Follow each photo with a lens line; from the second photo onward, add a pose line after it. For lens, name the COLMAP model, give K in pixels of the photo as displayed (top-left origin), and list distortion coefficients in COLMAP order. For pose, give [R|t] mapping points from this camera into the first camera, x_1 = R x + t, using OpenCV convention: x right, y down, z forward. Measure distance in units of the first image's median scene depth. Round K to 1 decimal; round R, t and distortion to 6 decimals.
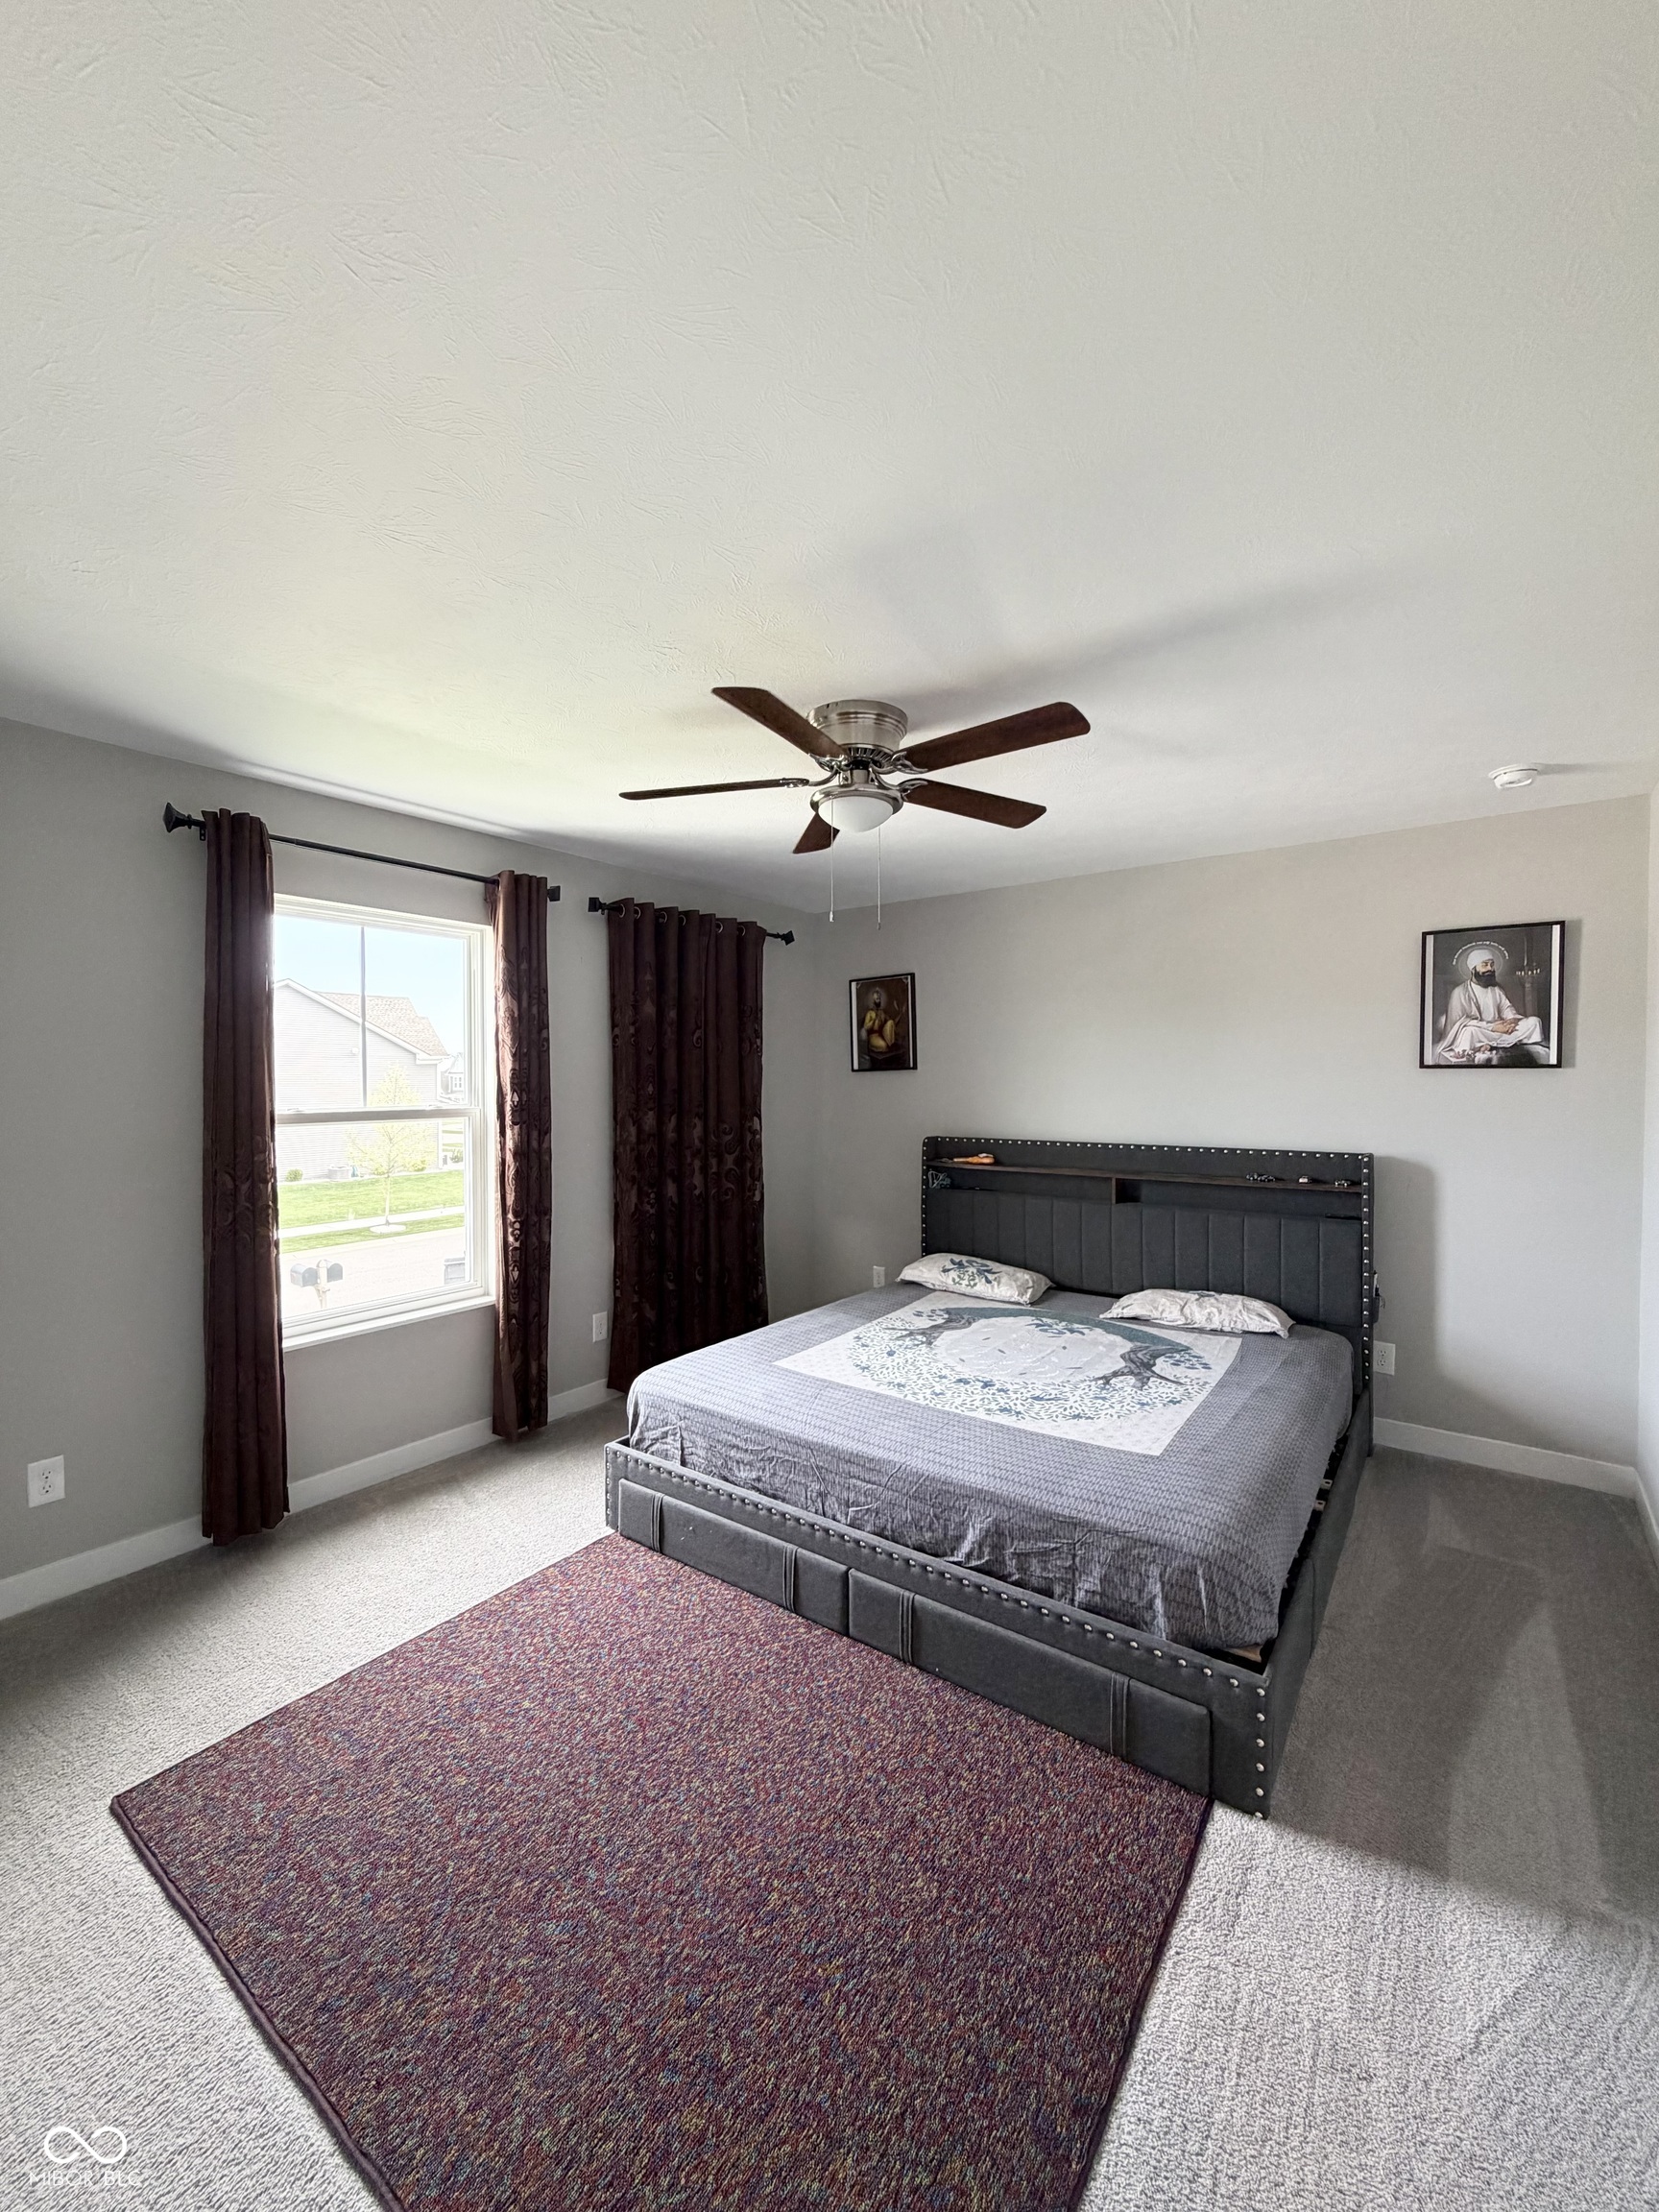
lens RADIAL K [[881.4, 0, 851.2], [0, 881.4, 1099.1], [0, 0, 1]] dist [-0.000533, 0.001183]
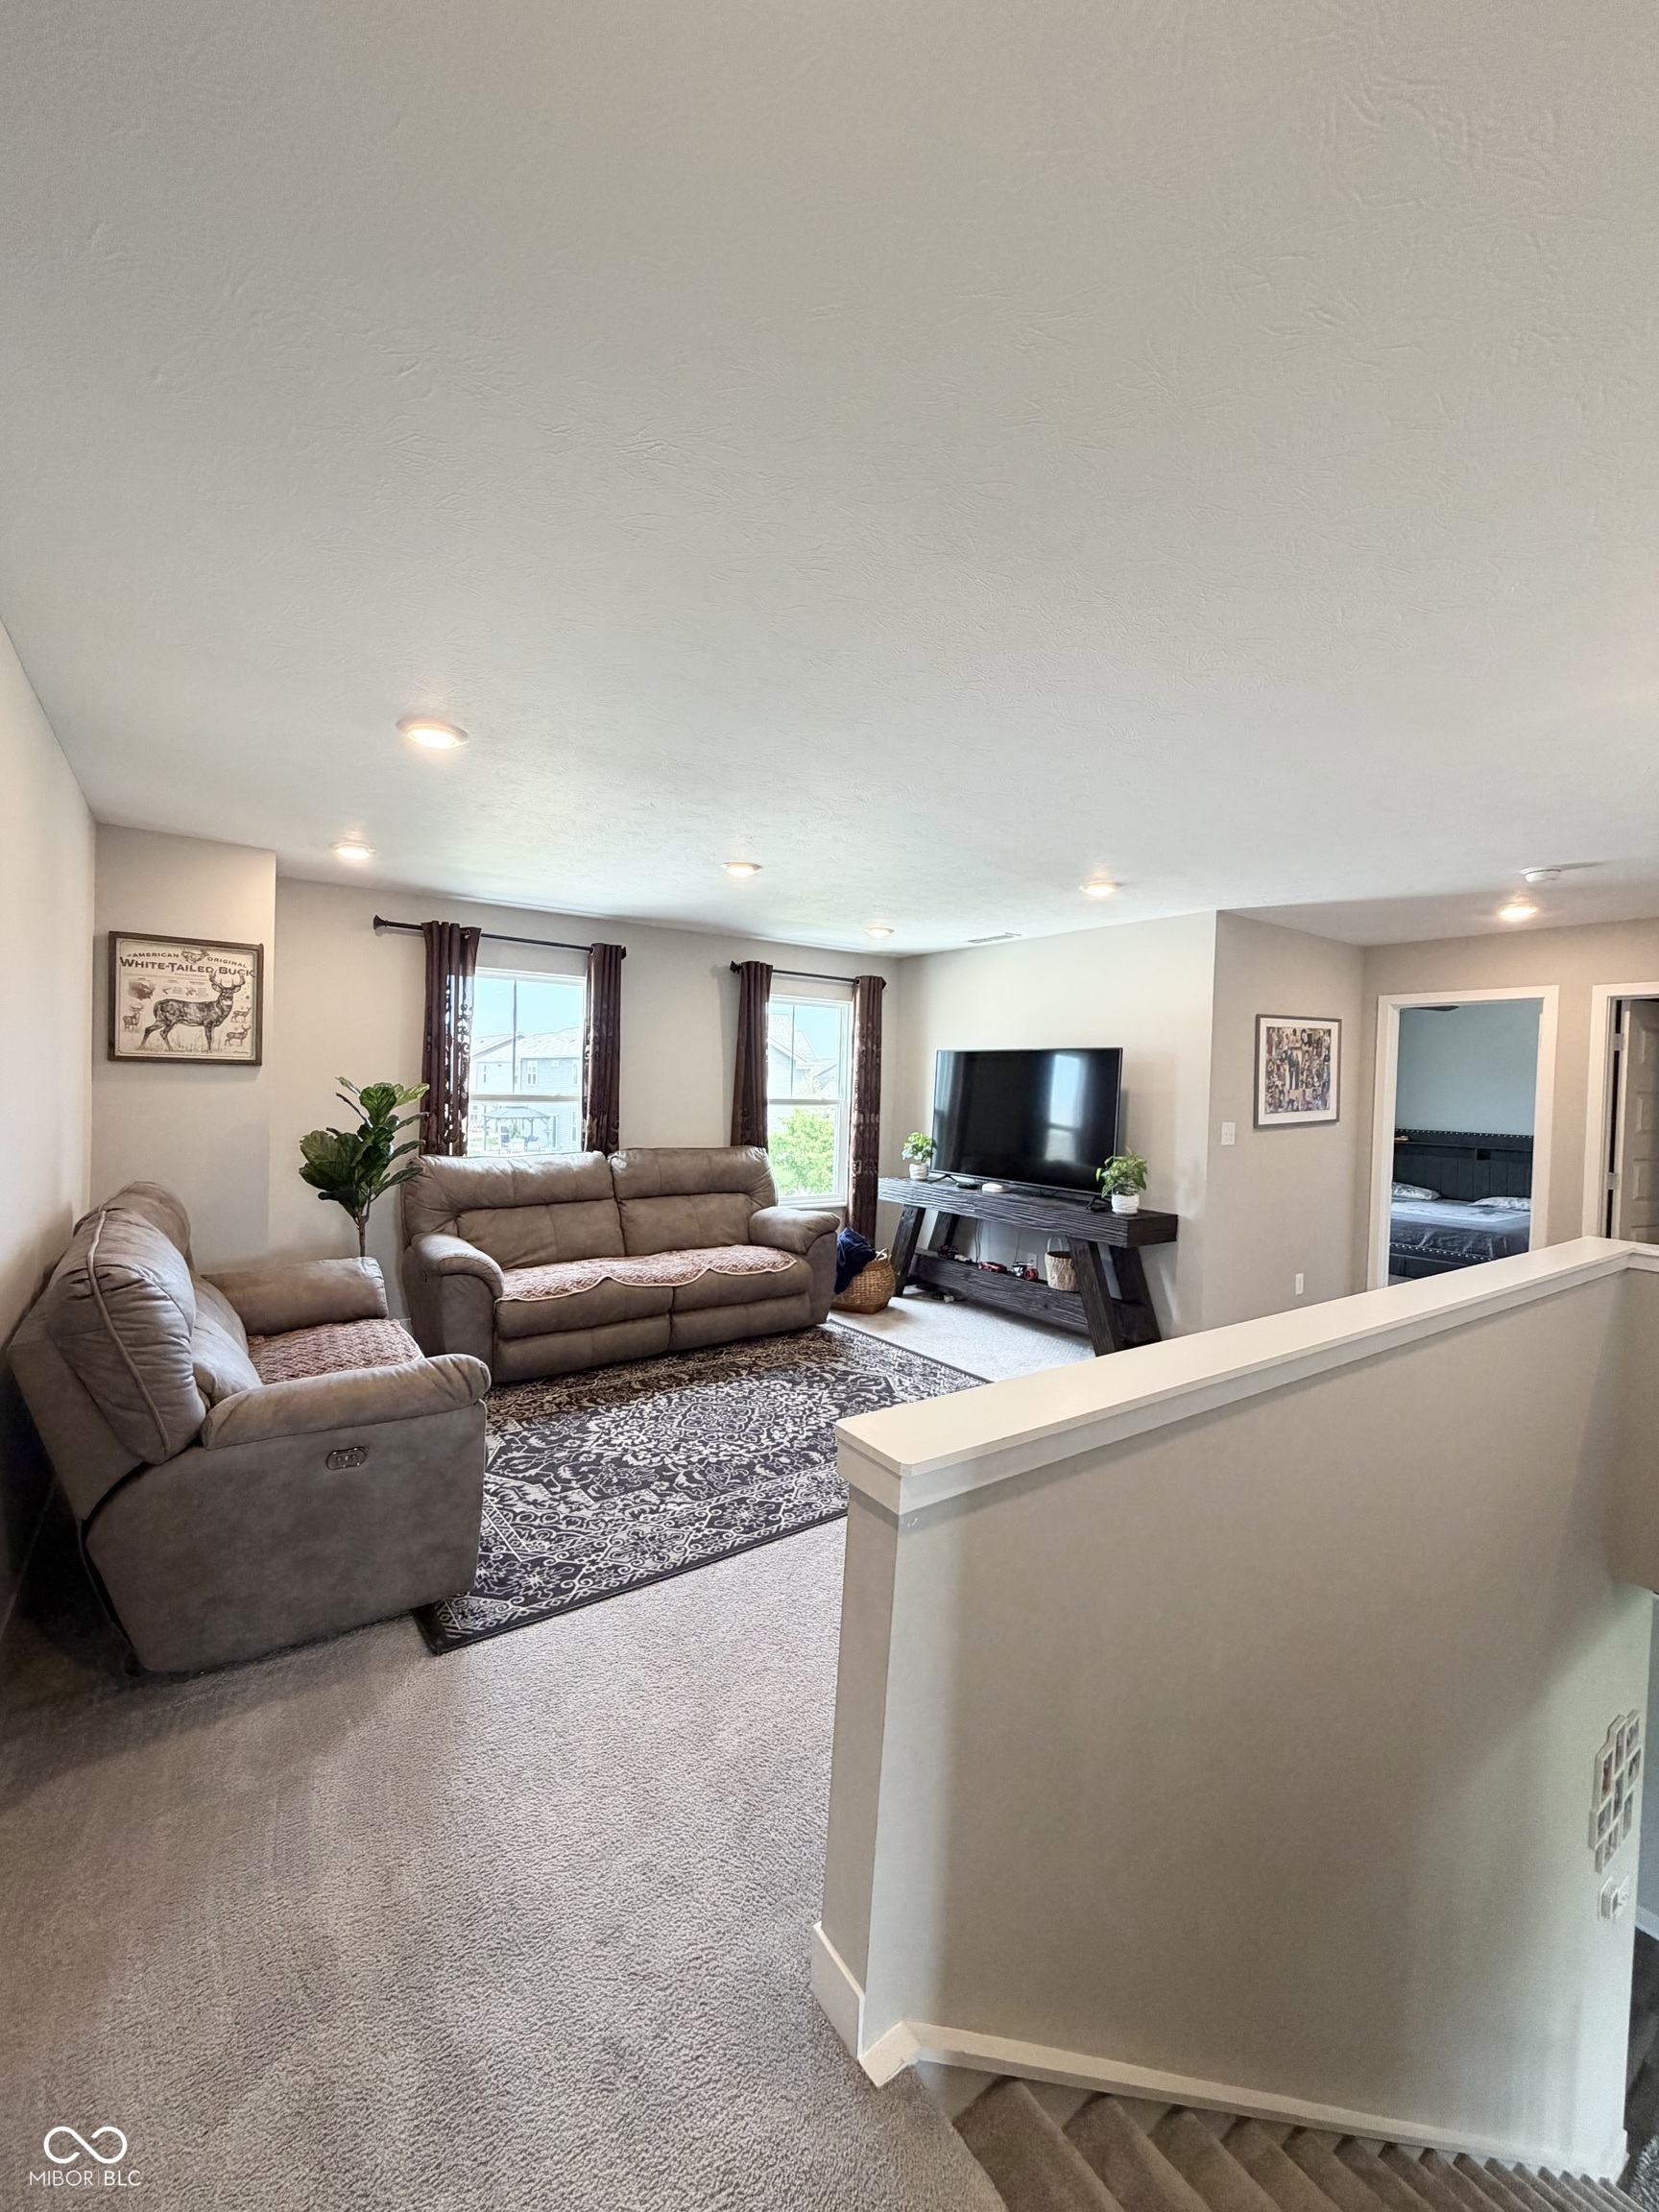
lens RADIAL K [[881.4, 0, 832.0], [0, 881.4, 1094.6], [0, 0, 1]] dist [-0.000533, 0.001183]
pose [[0.951130, 0.022515, -0.307970, 0.143946], [-0.026169, 0.999628, -0.007739, 0.015790], [0.307681, 0.015420, 0.951365, -0.874575]]
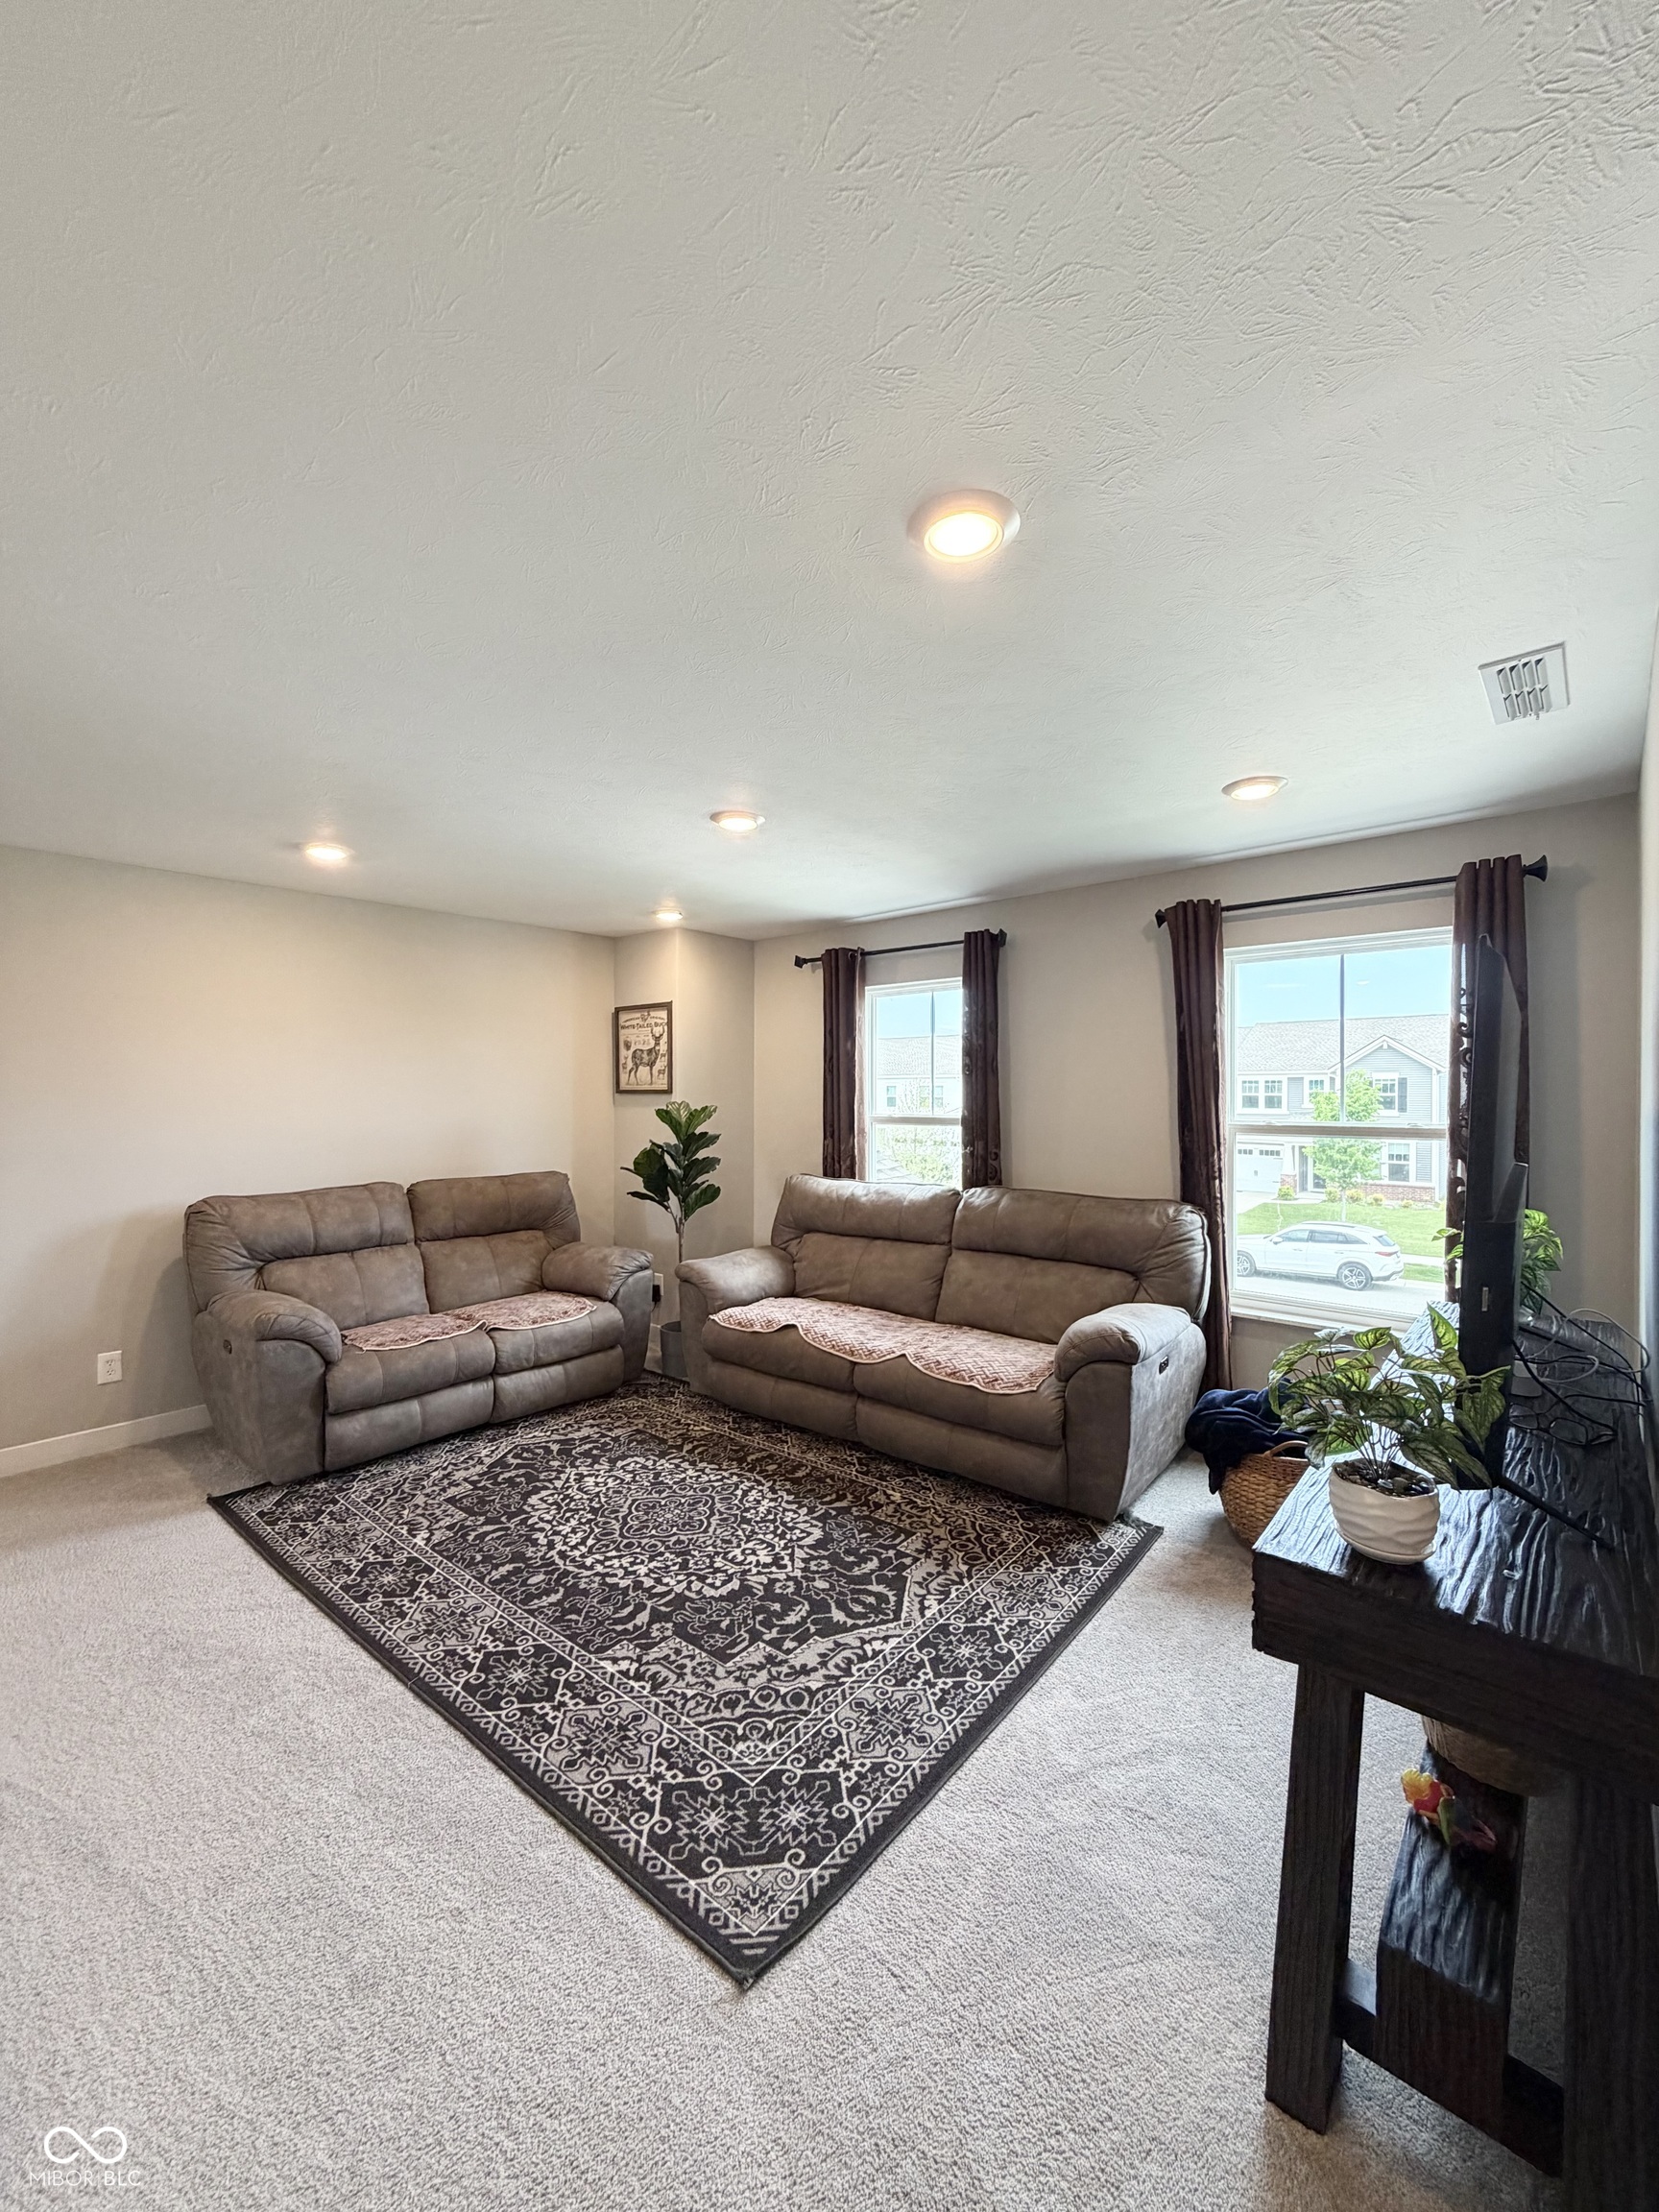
lens RADIAL K [[881.4, 0, 827.2], [0, 881.4, 1099.2], [0, 0, 1]] dist [-0.000533, 0.001183]
pose [[-0.079386, 0.001329, -0.996843, 0.586509], [-0.017219, 0.999848, 0.002705, -0.012652], [0.996695, 0.017379, -0.079351, 0.471961]]
